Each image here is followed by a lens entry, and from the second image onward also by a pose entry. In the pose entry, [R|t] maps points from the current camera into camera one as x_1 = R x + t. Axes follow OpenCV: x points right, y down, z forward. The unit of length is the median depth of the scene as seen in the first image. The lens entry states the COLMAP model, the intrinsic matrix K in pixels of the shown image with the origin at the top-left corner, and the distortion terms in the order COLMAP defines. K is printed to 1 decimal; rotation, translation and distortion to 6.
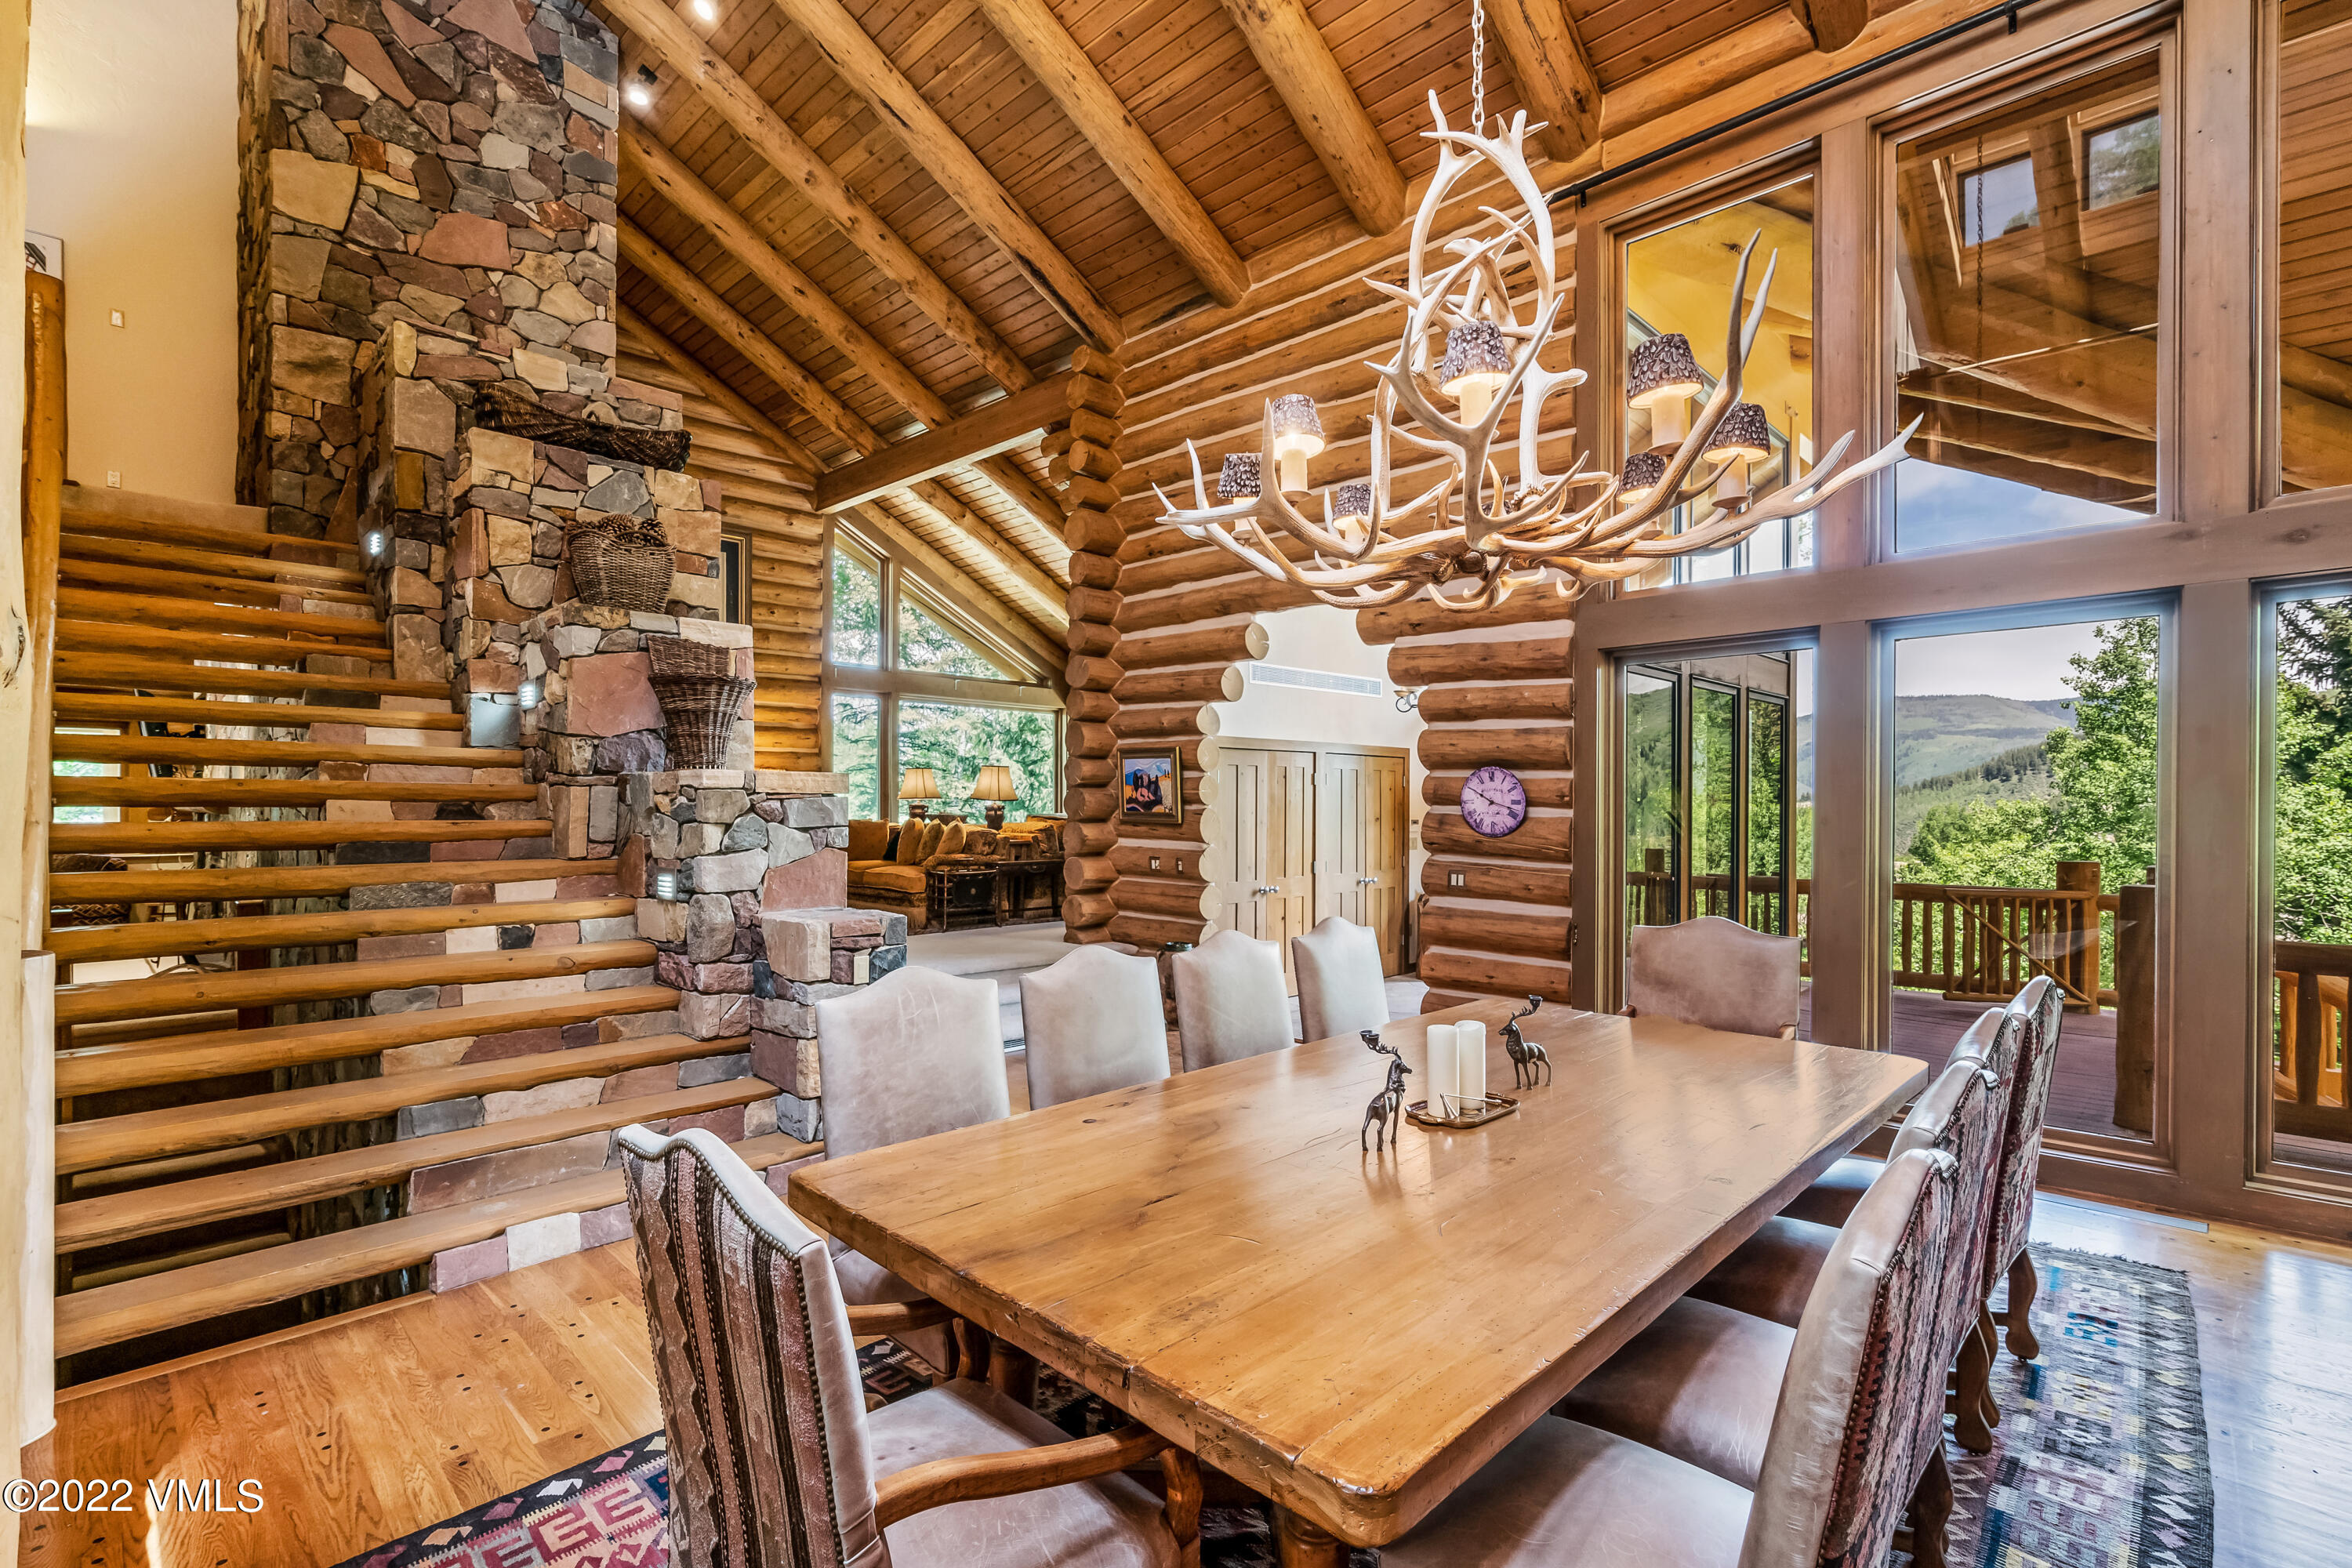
lens RADIAL K [[1078.2, 0, 1154.3], [0, 1078.2, 808.2], [0, 0, 1]] dist [0.001400, 0.000073]
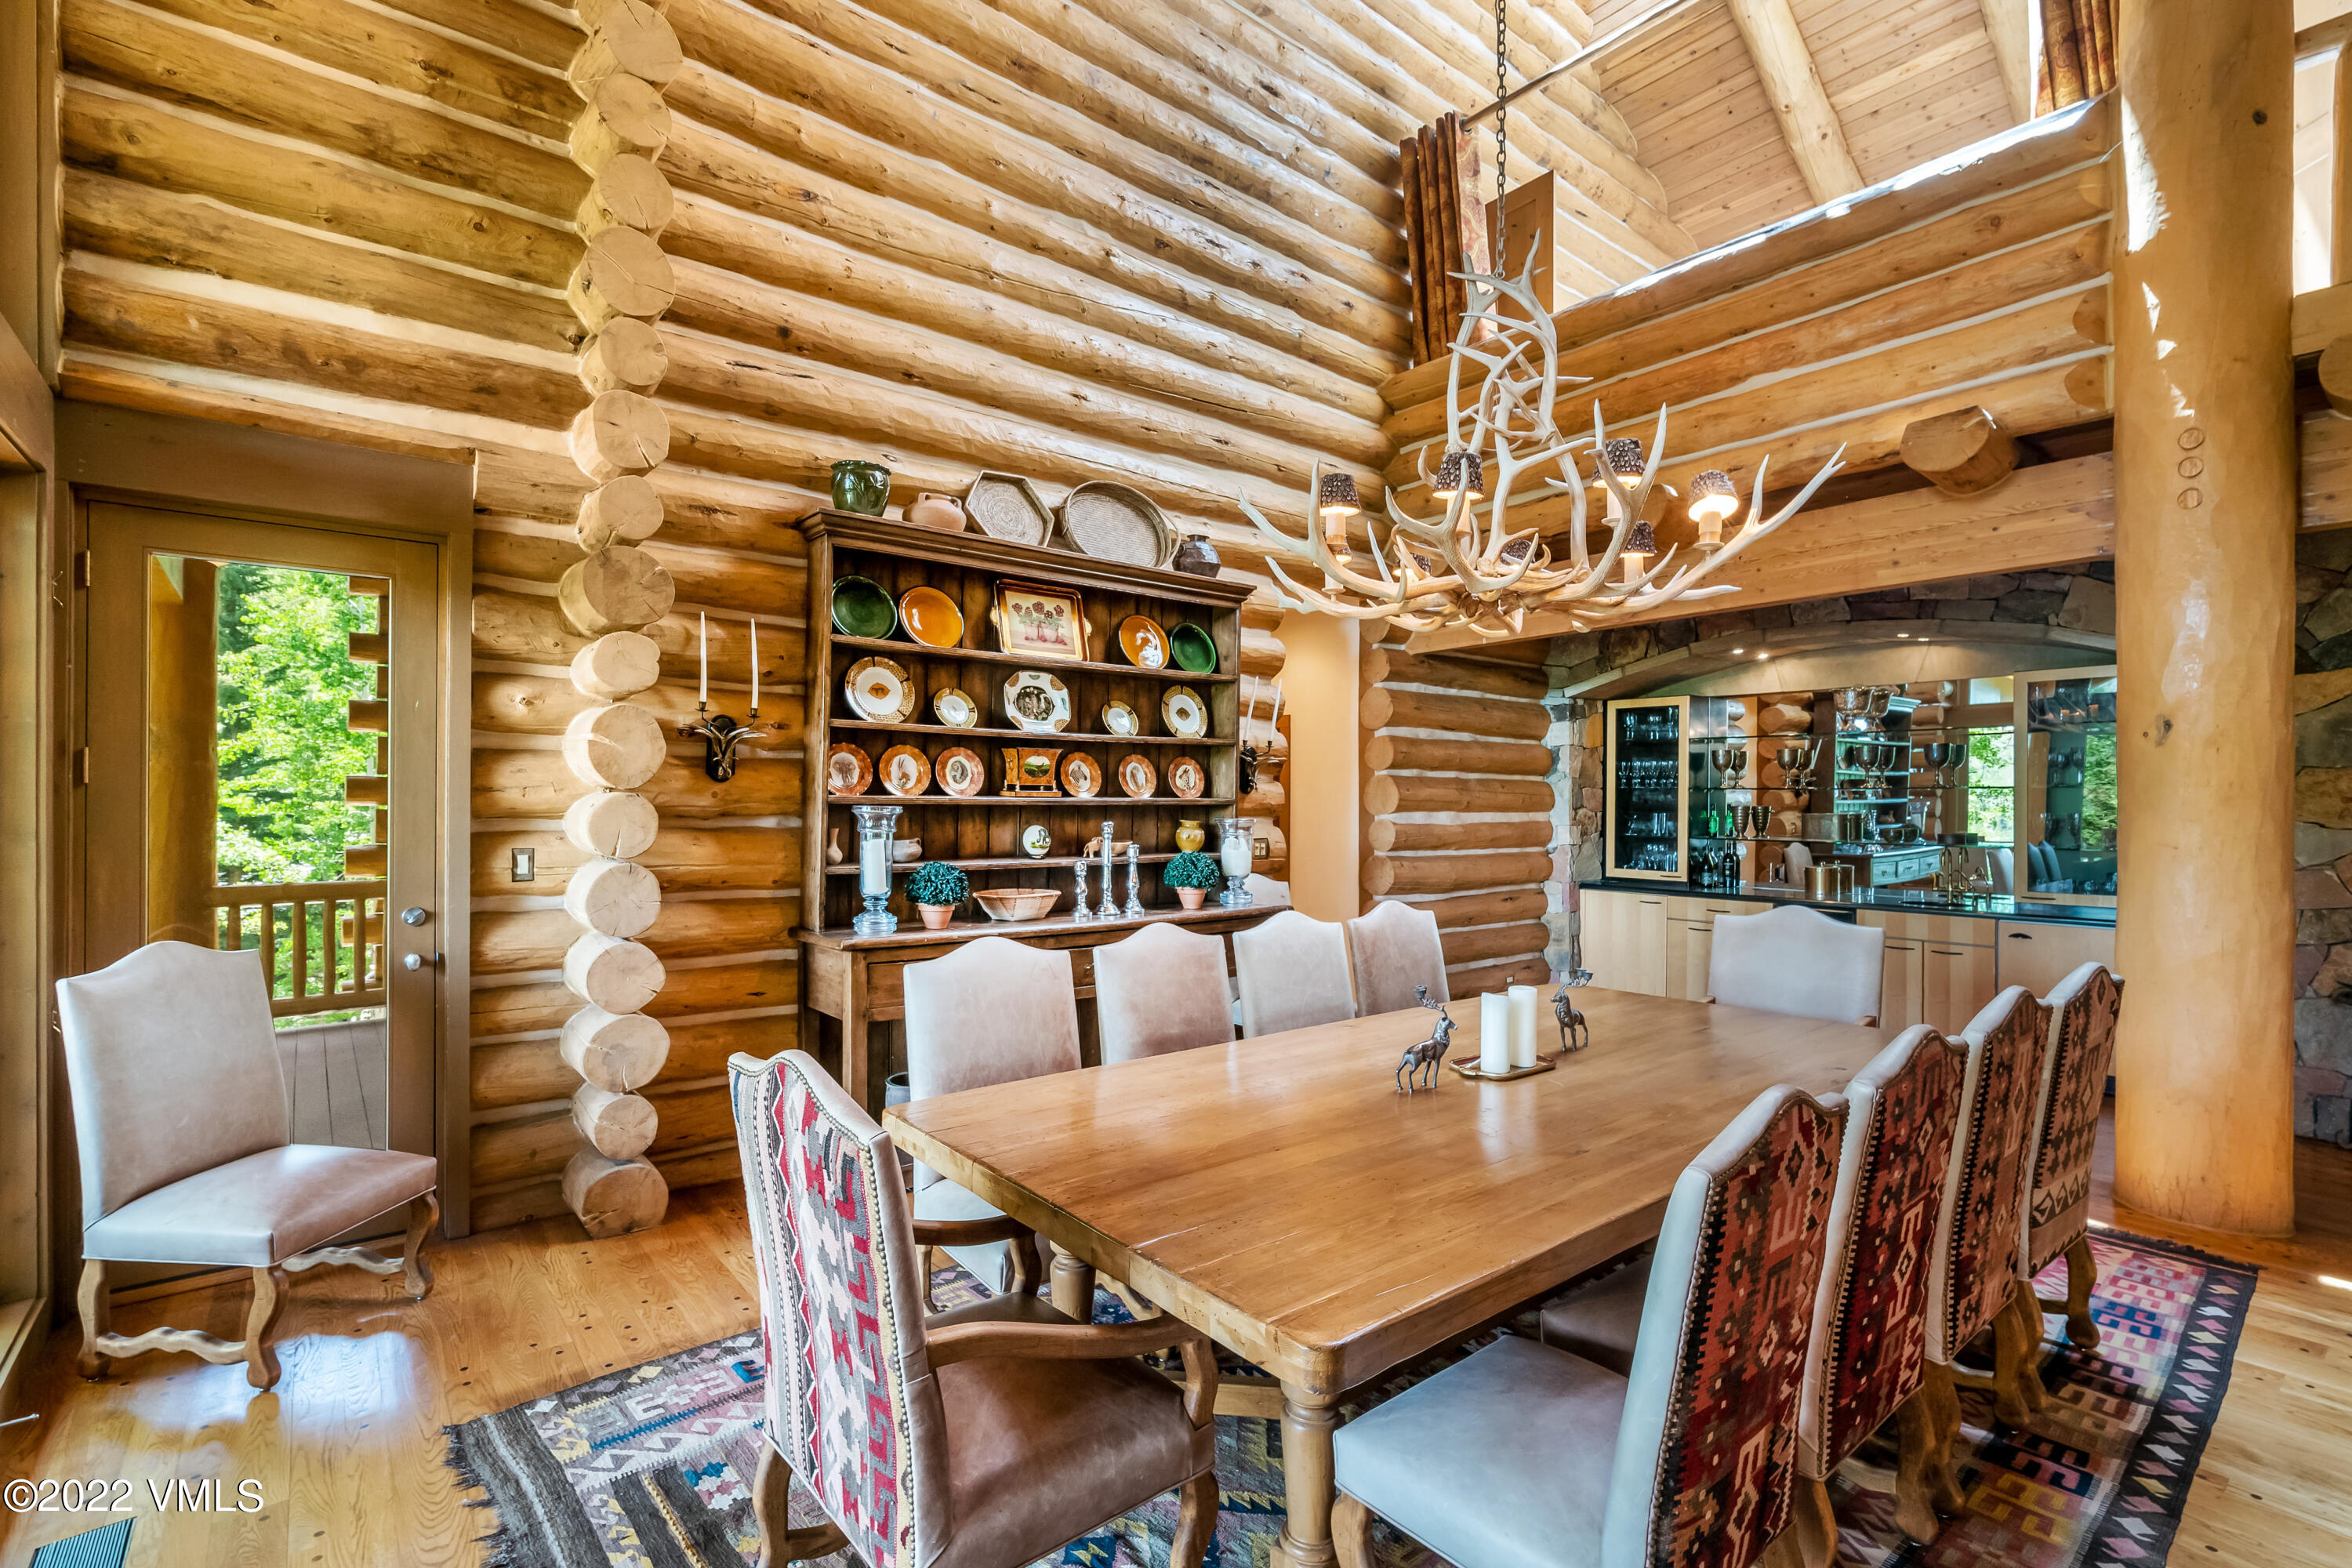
lens RADIAL K [[1076.1, 0, 1176.0], [0, 1076.1, 784.0], [0, 0, 1]] dist [-0.000944, 0.000333]
pose [[-0.995458, -0.003848, 0.095129, 0.253358], [-0.005128, 0.999900, -0.013217, 0.004346], [-0.095068, -0.013645, -0.995377, 1.053315]]
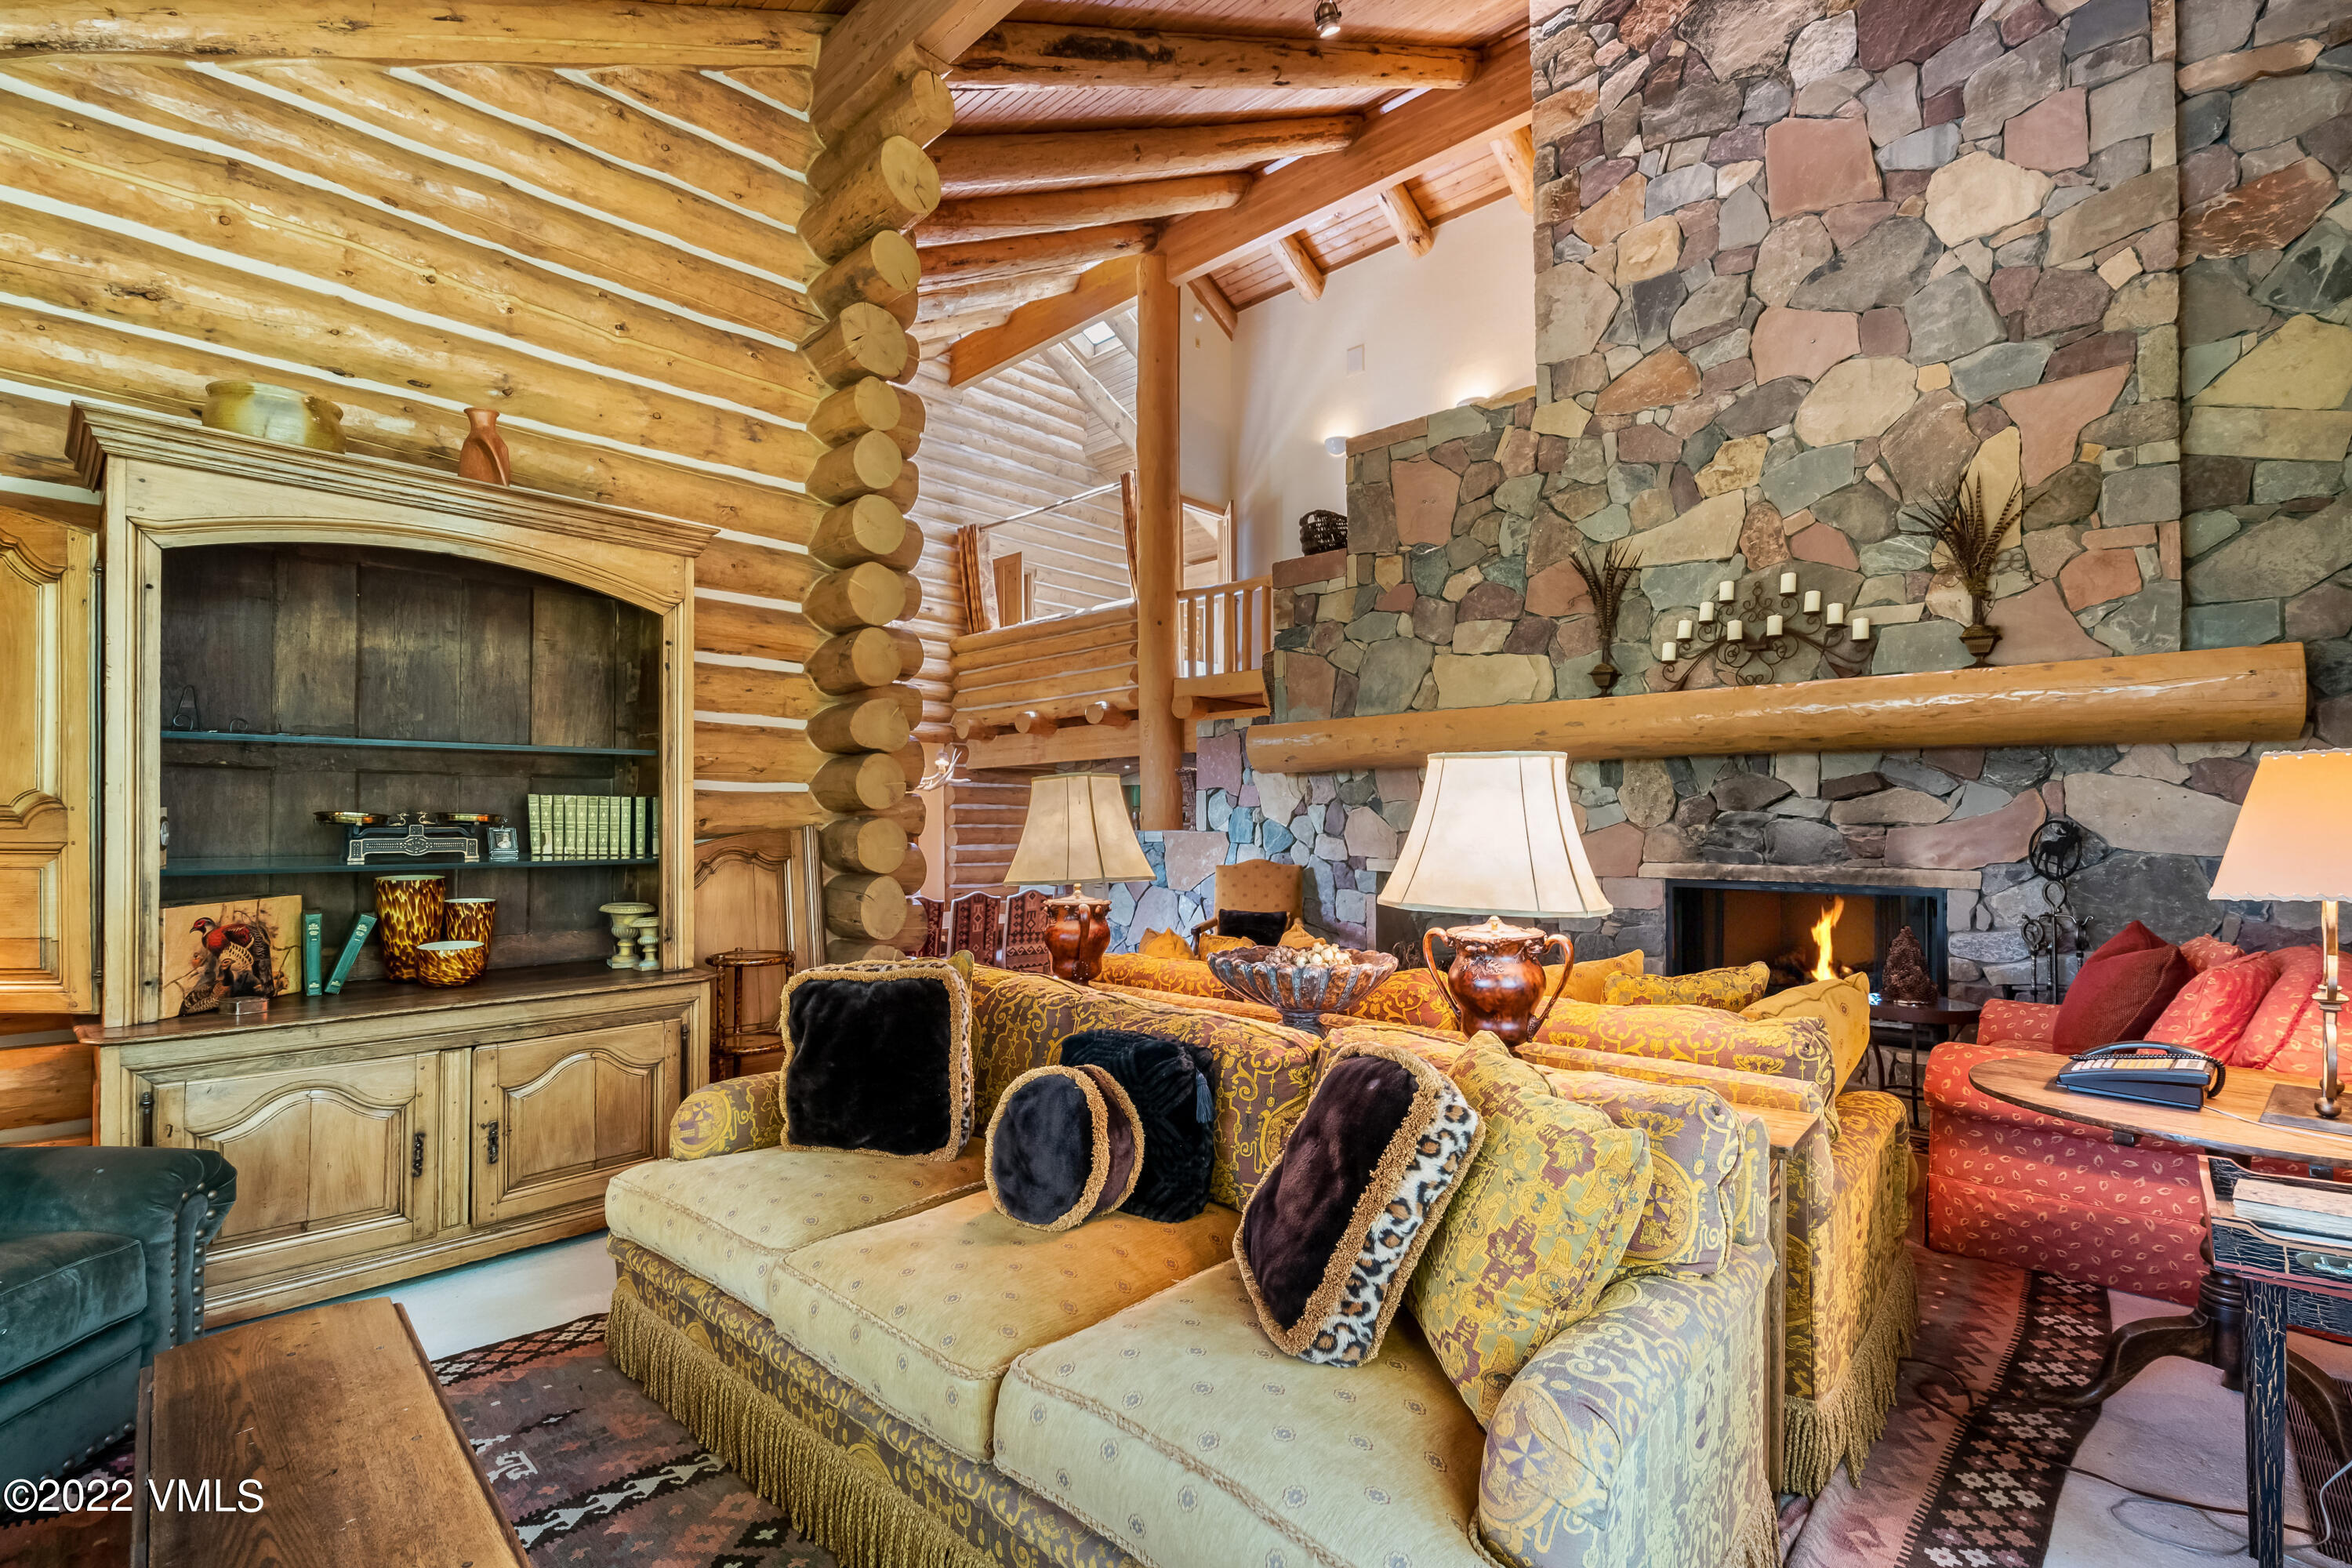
lens RADIAL K [[1078.2, 0, 1154.3], [0, 1078.2, 808.2], [0, 0, 1]] dist [0.001400, 0.000073]
pose [[-0.999920, -0.002057, -0.012501, -0.336685], [-0.002004, 0.999989, -0.004232, -0.050232], [0.012510, -0.004206, -0.999913, 2.478421]]
